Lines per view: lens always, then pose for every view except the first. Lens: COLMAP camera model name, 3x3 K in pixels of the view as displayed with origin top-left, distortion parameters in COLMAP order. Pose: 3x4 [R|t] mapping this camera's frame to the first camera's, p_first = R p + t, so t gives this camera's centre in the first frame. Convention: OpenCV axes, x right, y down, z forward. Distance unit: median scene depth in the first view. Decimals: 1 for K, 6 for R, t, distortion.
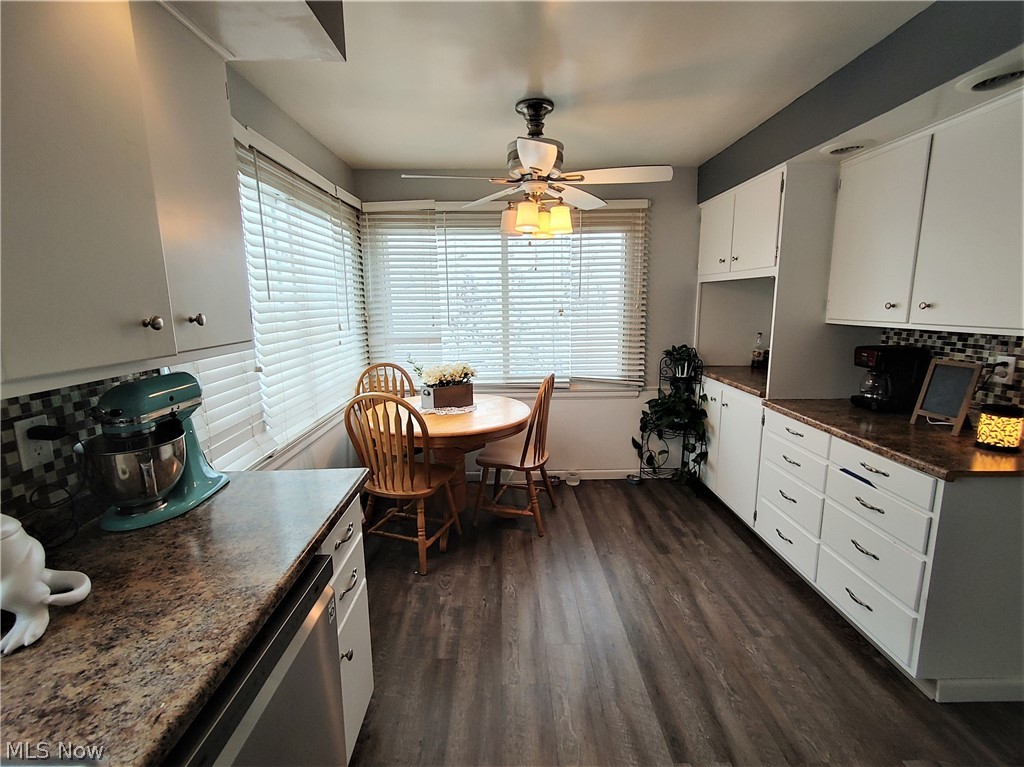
lens RADIAL K [[451.0, 0, 512.6], [0, 451.0, 379.5], [0, 0, 1]] dist [-0.002886, 0.002481]
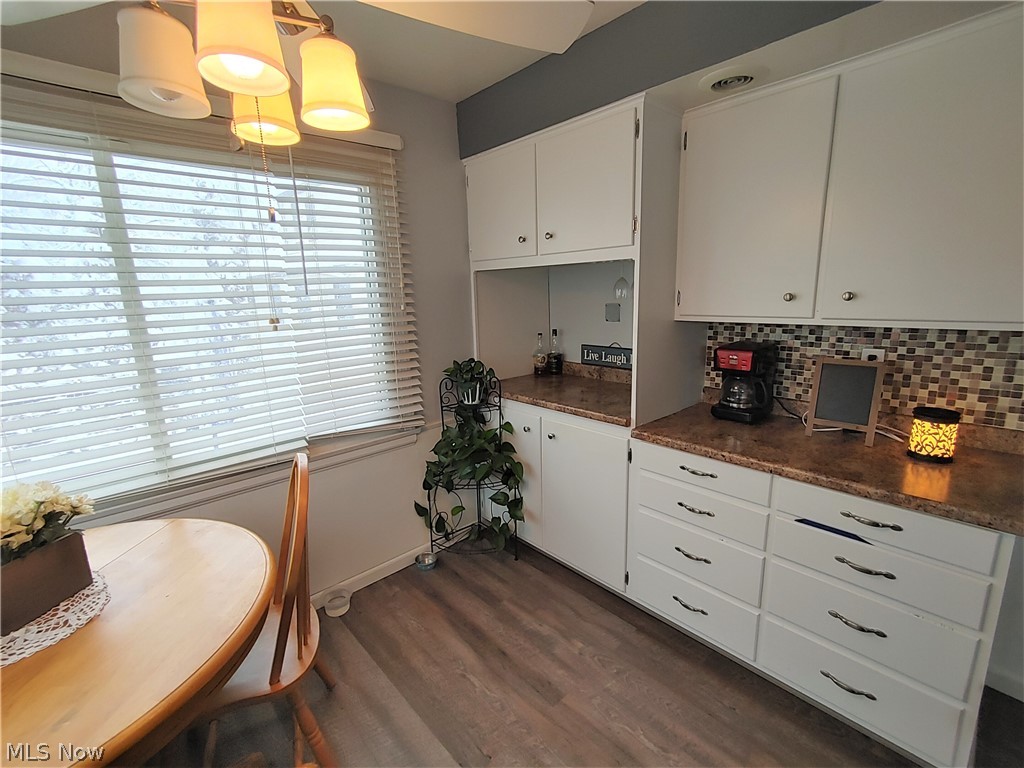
lens RADIAL K [[451.0, 0, 507.7], [0, 451.0, 383.0], [0, 0, 1]] dist [-0.002886, 0.002481]
pose [[0.748773, -0.146700, 0.646388, -0.055960], [0.135945, 0.988458, 0.066856, -0.106330], [-0.648735, 0.037813, 0.760074, 0.571511]]
